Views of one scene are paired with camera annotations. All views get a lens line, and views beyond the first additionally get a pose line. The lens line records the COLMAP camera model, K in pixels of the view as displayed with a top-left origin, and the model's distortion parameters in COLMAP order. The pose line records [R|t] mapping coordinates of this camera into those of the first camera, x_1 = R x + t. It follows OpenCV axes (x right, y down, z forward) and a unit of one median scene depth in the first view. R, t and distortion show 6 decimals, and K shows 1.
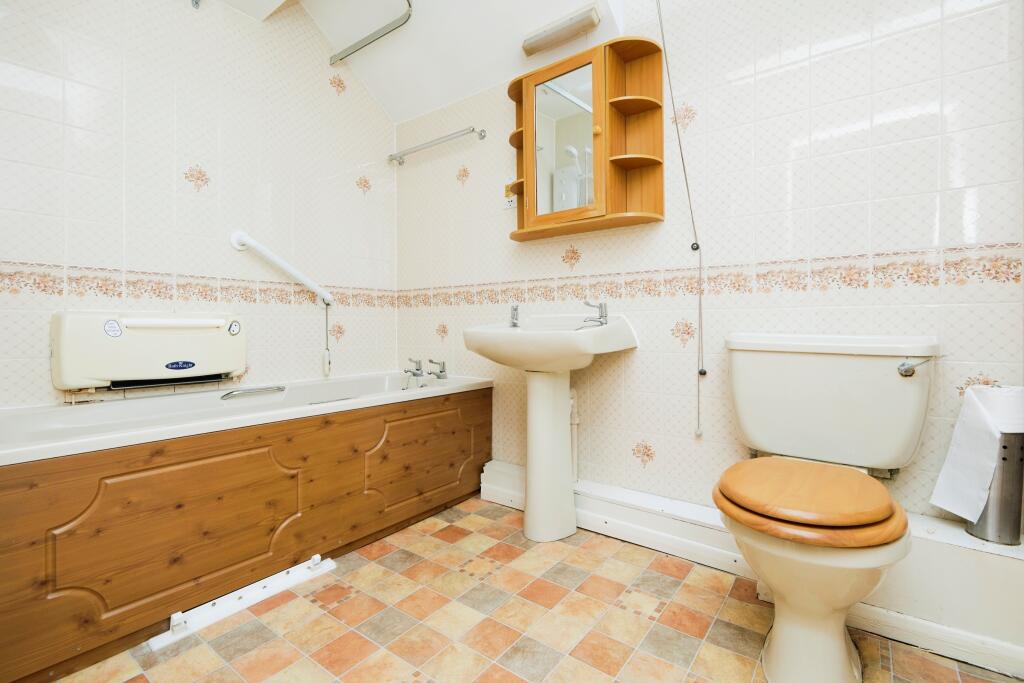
lens RADIAL K [[472.1, 0, 513.3], [0, 472.1, 340.5], [0, 0, 1]] dist [0.000662, 0.000046]
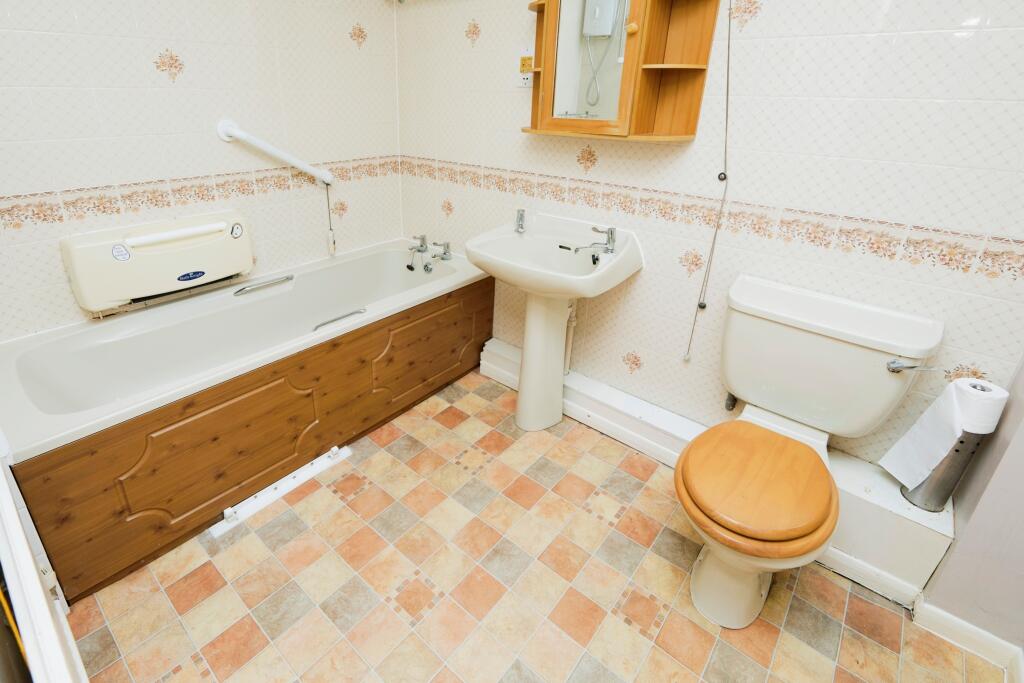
lens RADIAL K [[472.1, 0, 502.7], [0, 472.1, 325.3], [0, 0, 1]] dist [0.000662, 0.000046]
pose [[0.997093, 0.070457, -0.029022, 0.012971], [-0.054951, 0.928703, 0.366730, -0.276731], [0.052791, -0.364069, 0.929875, 0.037122]]
